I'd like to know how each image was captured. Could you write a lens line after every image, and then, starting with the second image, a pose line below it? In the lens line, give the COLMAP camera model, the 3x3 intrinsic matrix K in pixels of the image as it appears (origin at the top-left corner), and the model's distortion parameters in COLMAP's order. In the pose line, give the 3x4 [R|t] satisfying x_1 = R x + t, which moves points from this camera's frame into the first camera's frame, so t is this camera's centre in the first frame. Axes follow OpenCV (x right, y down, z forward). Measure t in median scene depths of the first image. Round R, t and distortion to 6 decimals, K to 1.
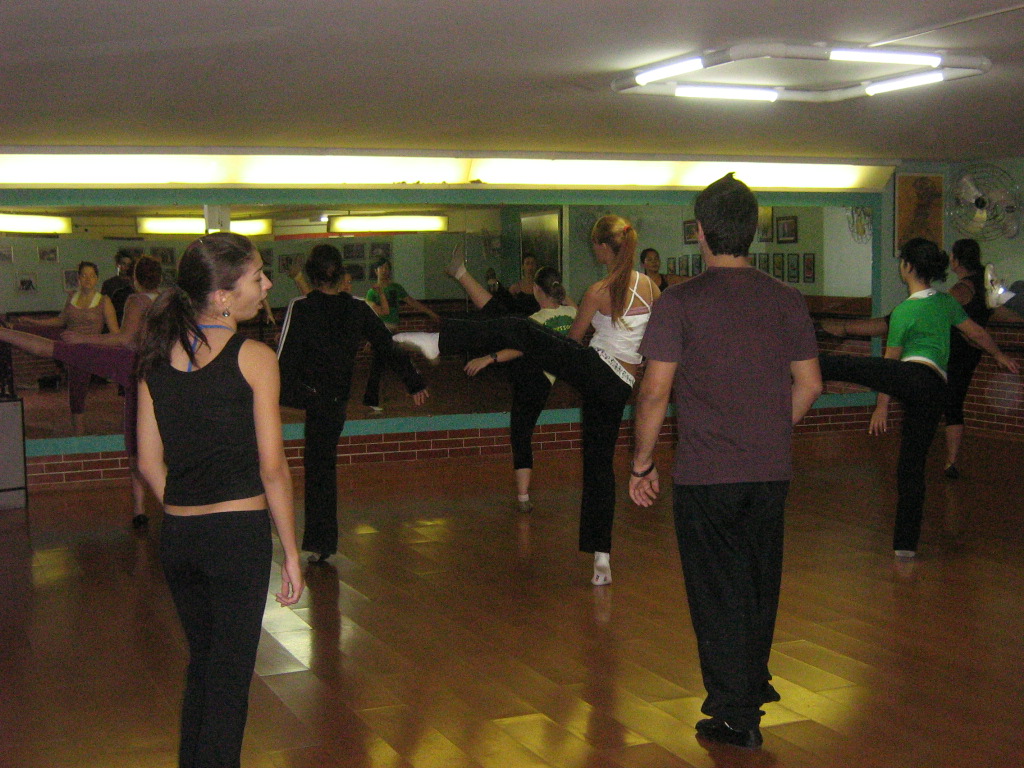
lens RADIAL K [[1549.1, 0, 512.0], [0, 1549.1, 384.0], [0, 0, 1]] dist [-0.175400, -0.025078]
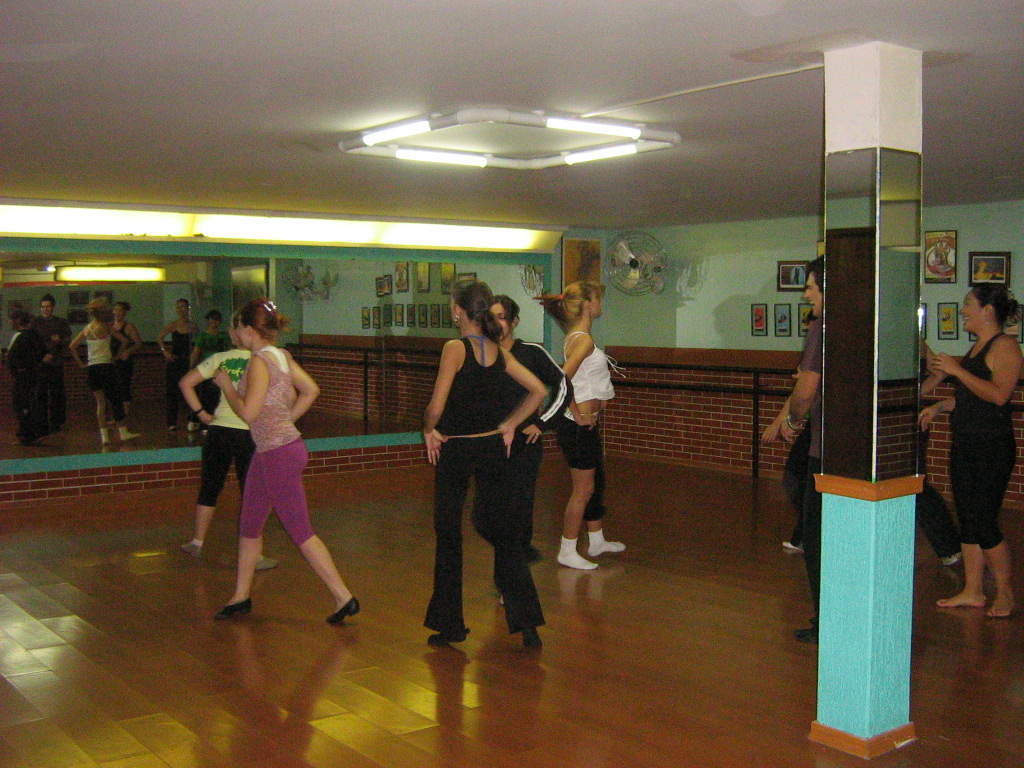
lens RADIAL K [[1190.3, 0, 512.0], [0, 1190.3, 384.0], [0, 0, 1]] dist [-0.150407, 0.031492]
pose [[0.965829, -0.000961, 0.259179, -0.025392], [0.005120, 0.999869, -0.015371, -0.013937], [-0.259131, 0.016172, 0.965707, 0.155723]]
